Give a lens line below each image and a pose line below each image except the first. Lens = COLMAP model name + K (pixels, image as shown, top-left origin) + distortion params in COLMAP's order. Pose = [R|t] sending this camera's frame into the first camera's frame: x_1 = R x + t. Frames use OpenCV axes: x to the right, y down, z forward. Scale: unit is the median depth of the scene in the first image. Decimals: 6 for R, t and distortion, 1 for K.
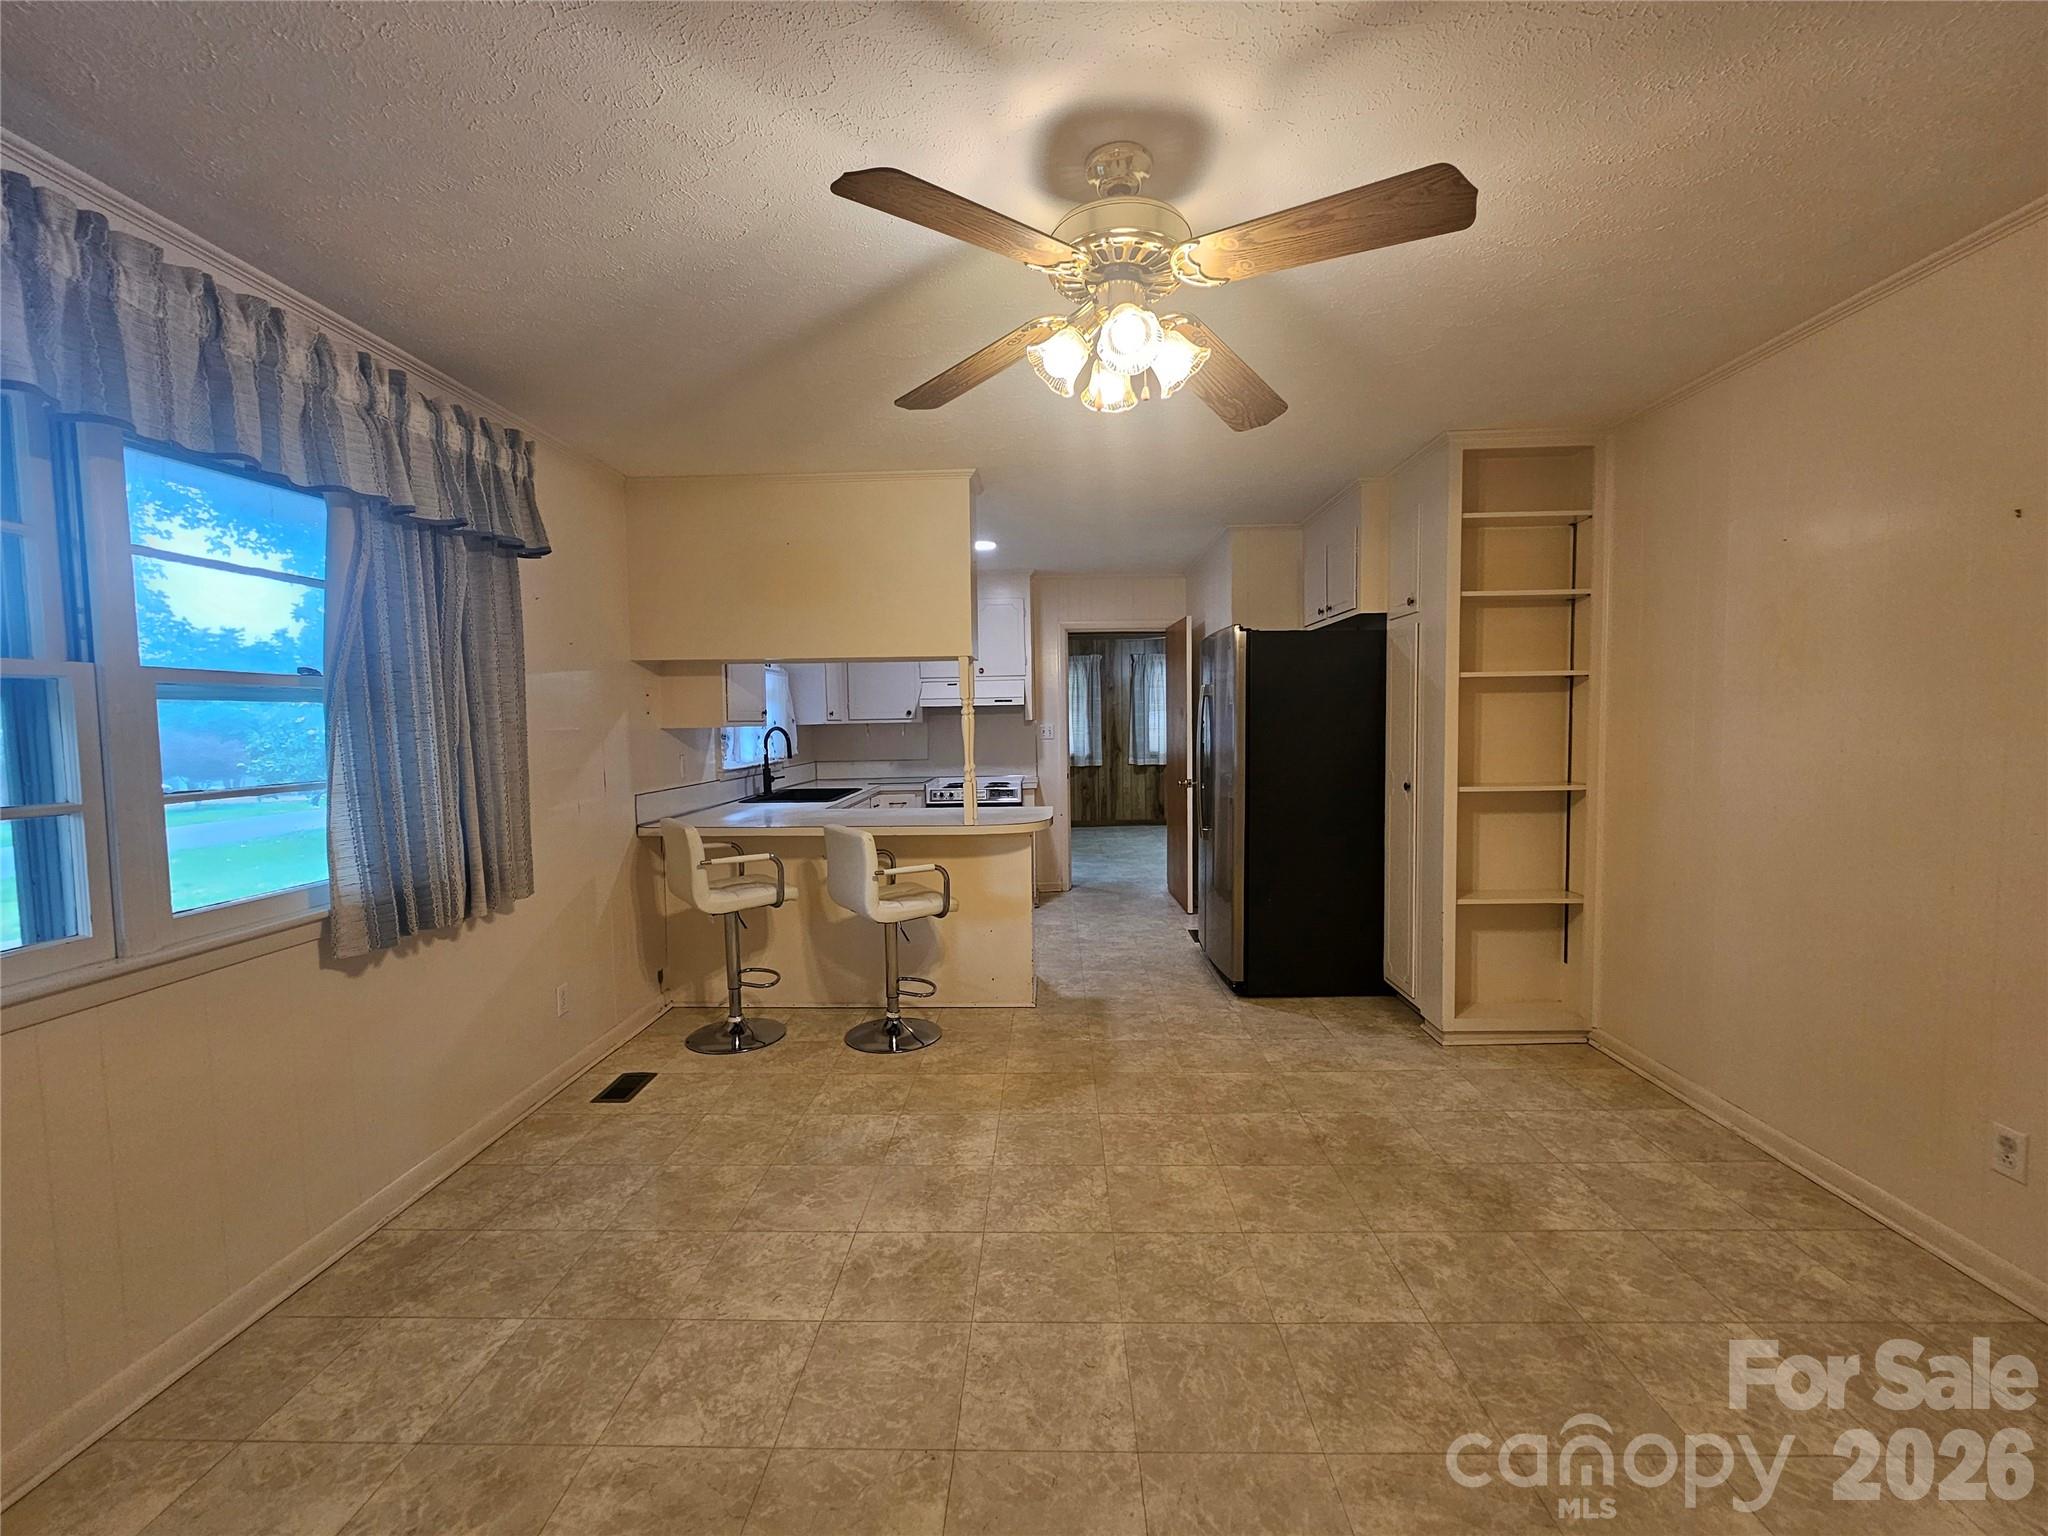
lens RADIAL K [[837.1, 0, 1026.9], [0, 837.1, 770.6], [0, 0, 1]] dist [-0.001346, 0.000054]
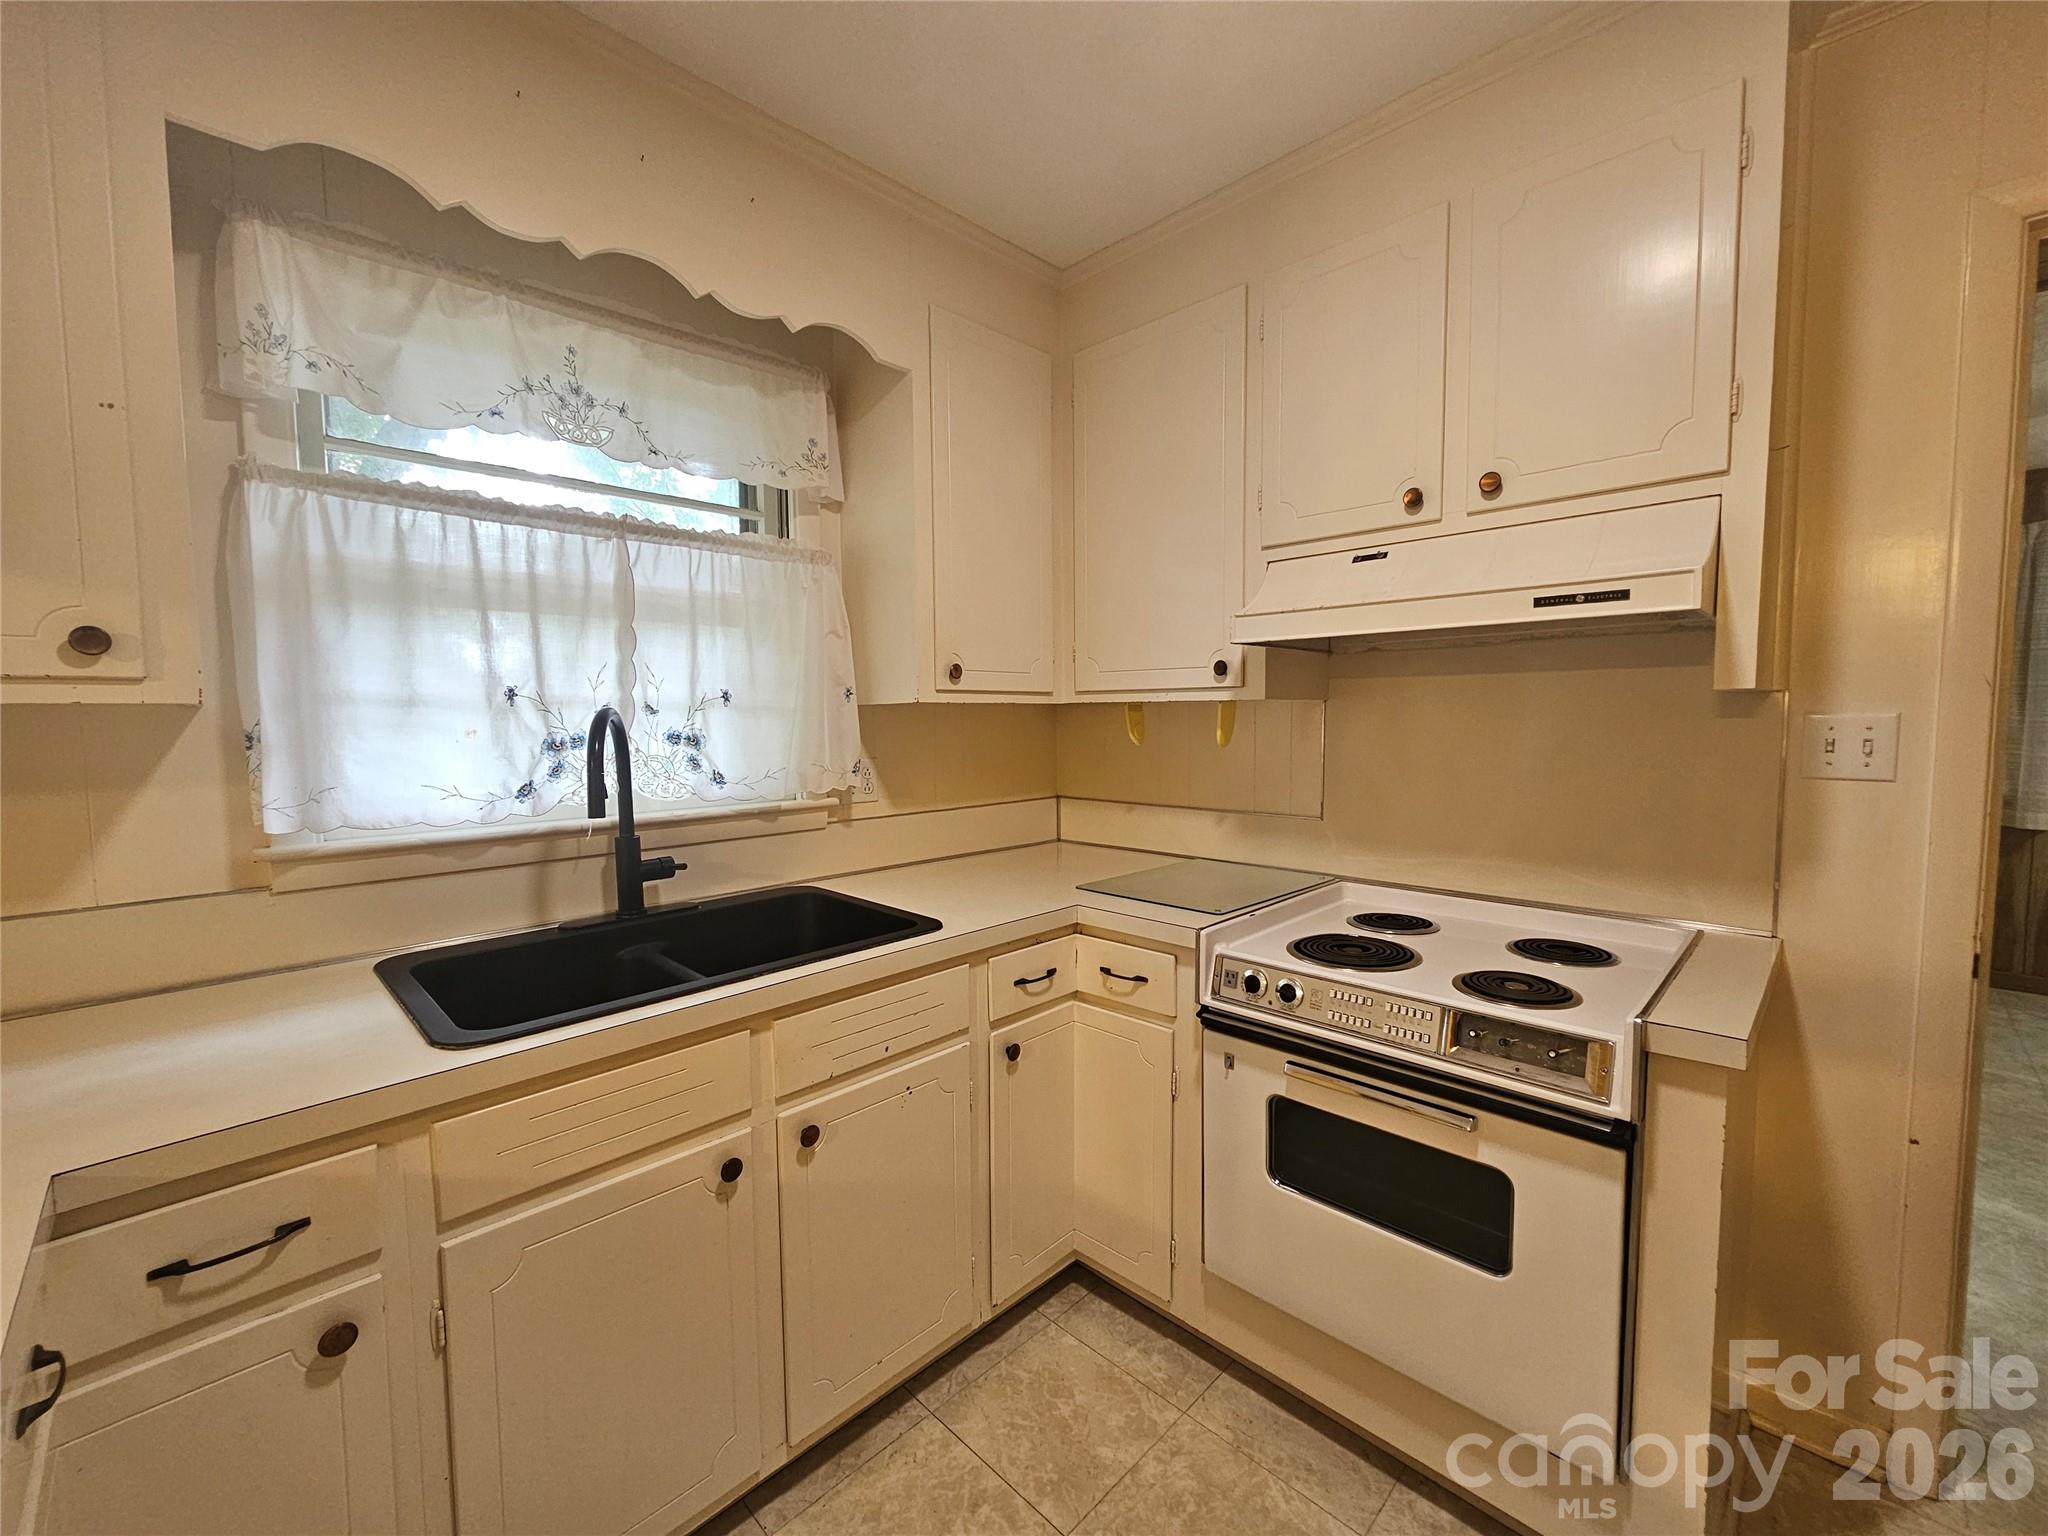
lens RADIAL K [[837.1, 0, 1028.1], [0, 837.1, 766.8], [0, 0, 1]] dist [-0.001346, 0.000054]
pose [[0.741889, 0.057728, -0.668034, 0.011687], [-0.047651, 0.998307, 0.033349, -0.039894], [0.668828, 0.007091, 0.743383, 0.727756]]
